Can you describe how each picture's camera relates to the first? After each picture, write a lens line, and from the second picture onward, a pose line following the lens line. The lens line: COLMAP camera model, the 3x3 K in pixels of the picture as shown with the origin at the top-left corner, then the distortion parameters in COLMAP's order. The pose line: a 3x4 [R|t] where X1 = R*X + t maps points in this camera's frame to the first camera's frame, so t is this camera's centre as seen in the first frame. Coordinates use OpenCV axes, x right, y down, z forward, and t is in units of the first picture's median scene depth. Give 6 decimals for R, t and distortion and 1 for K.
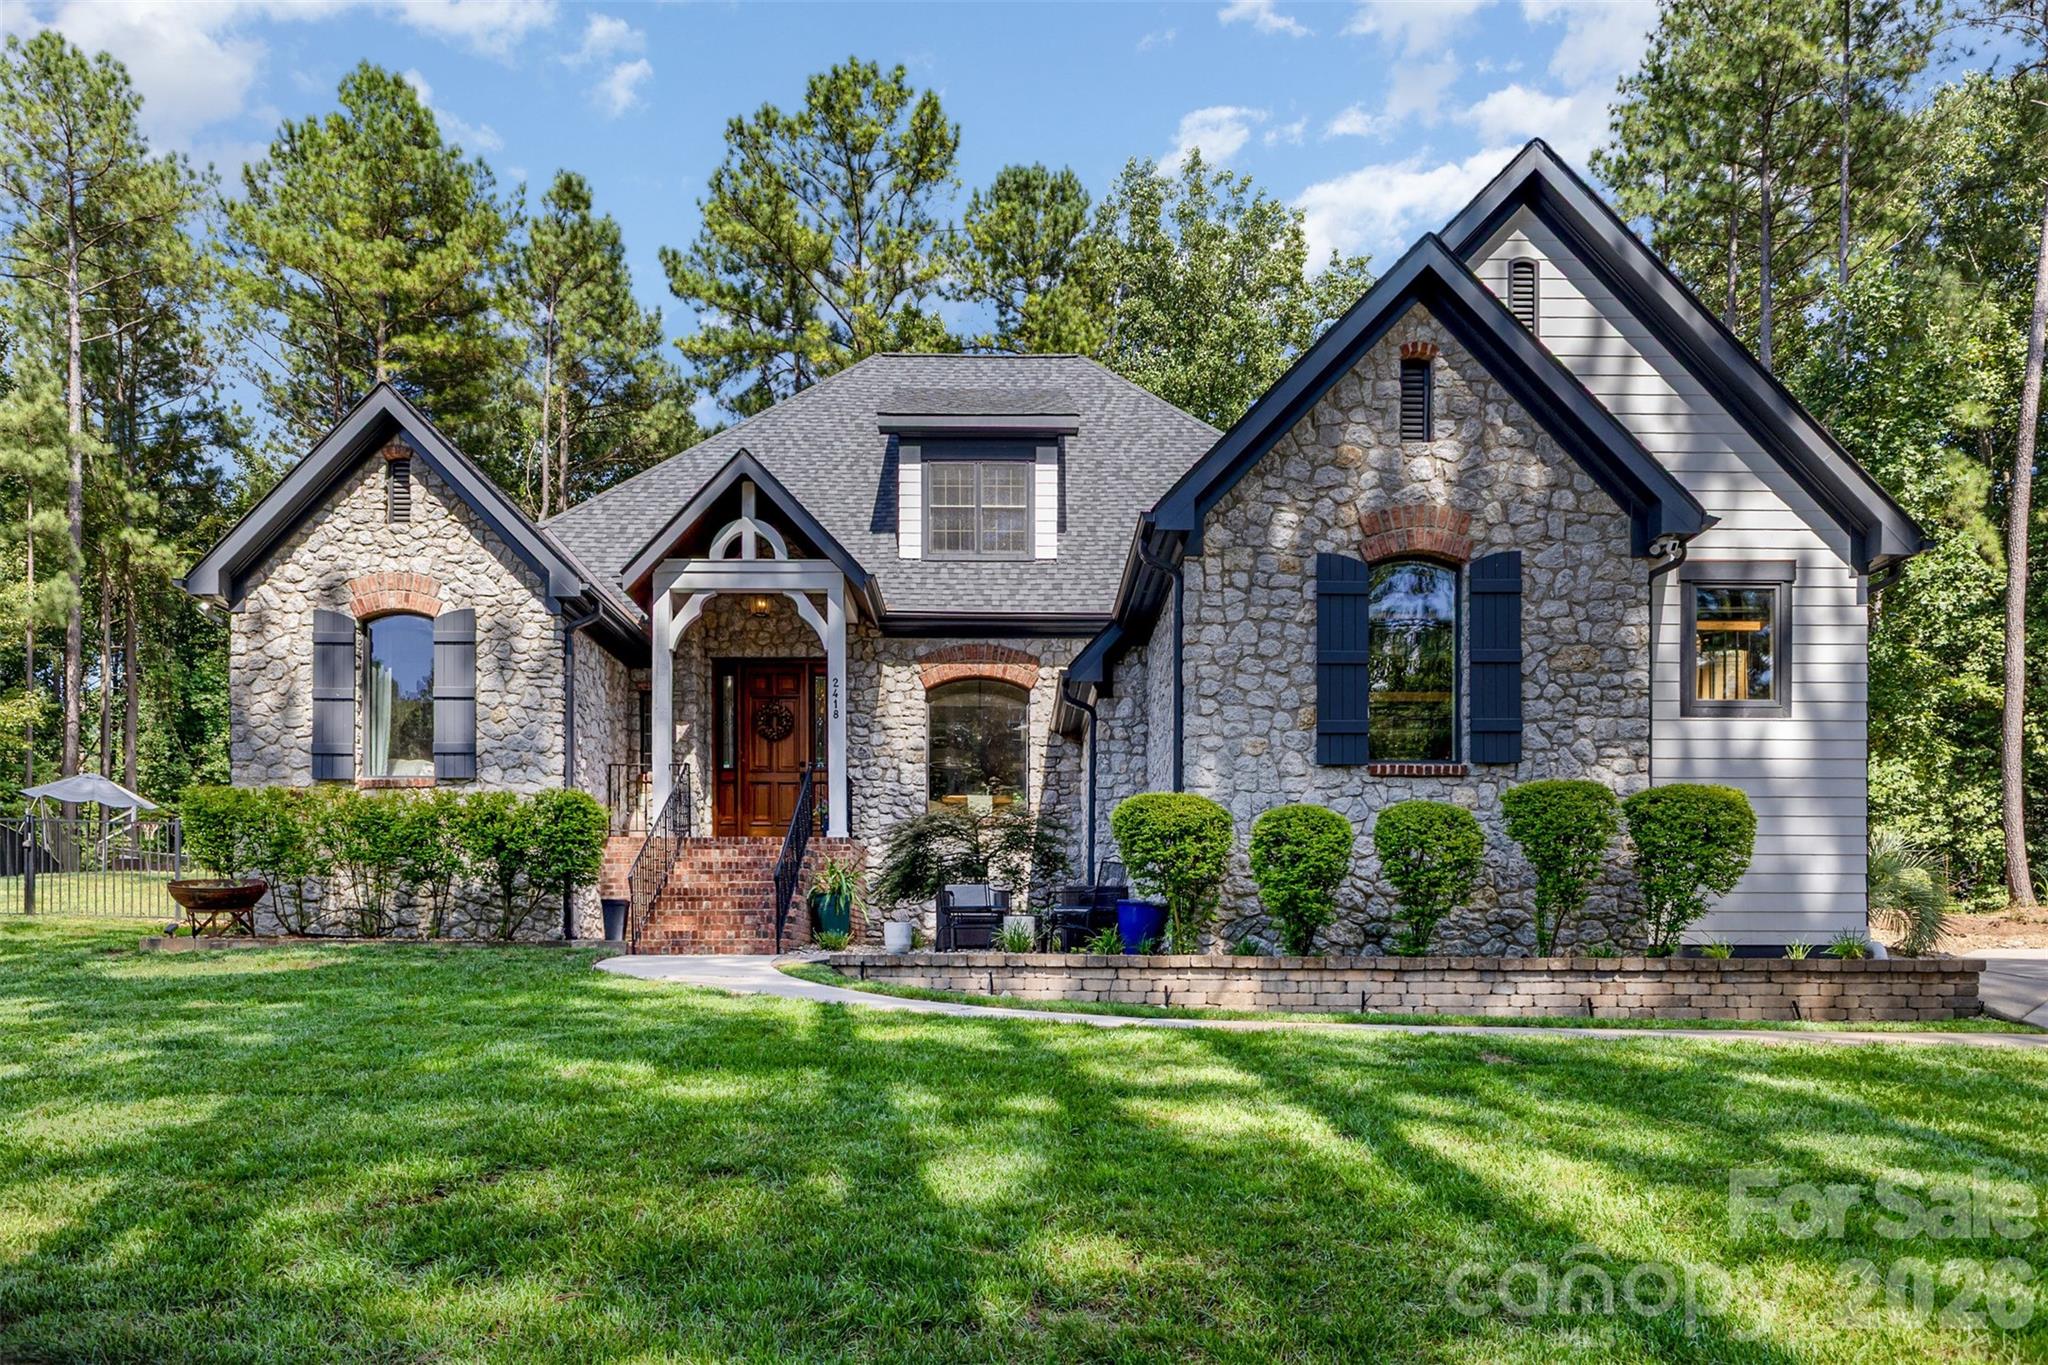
lens RADIAL K [[1406.1, 0, 1023.3], [0, 1406.1, 817.2], [0, 0, 1]] dist [0.005594, 0.000362]
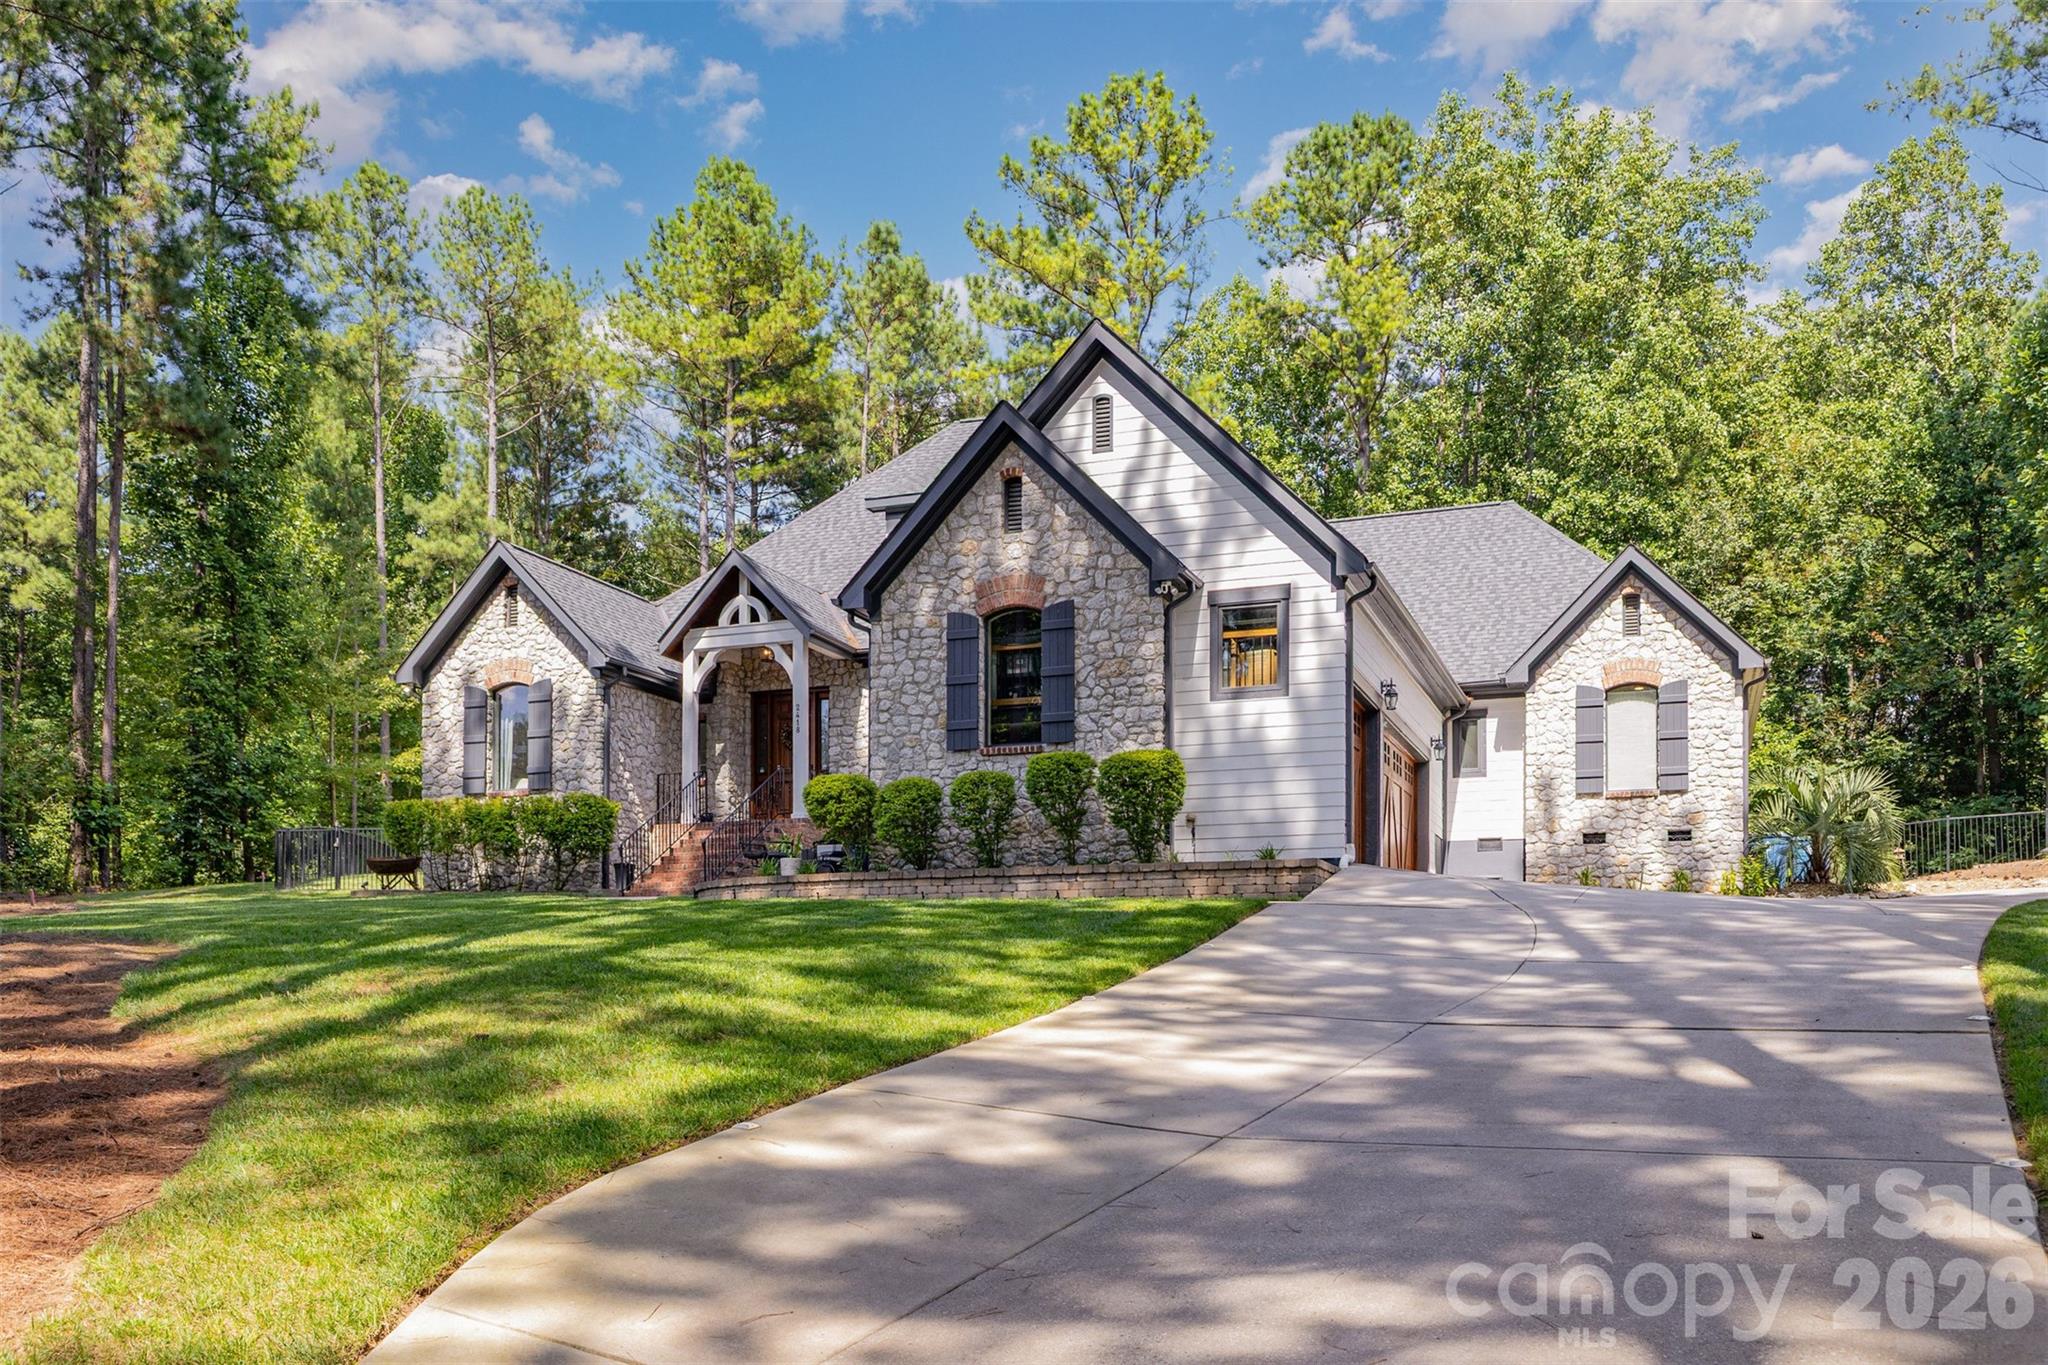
lens RADIAL K [[1751.3, 0, 1024.0], [0, 1751.3, 682.5], [0, 0, 1]] dist [0.048034, 0.000788]
pose [[0.930723, -0.072479, -0.358471, 0.784510], [0.043492, 0.995145, -0.088288, 0.049044], [0.363130, 0.066581, 0.929357, -0.602636]]
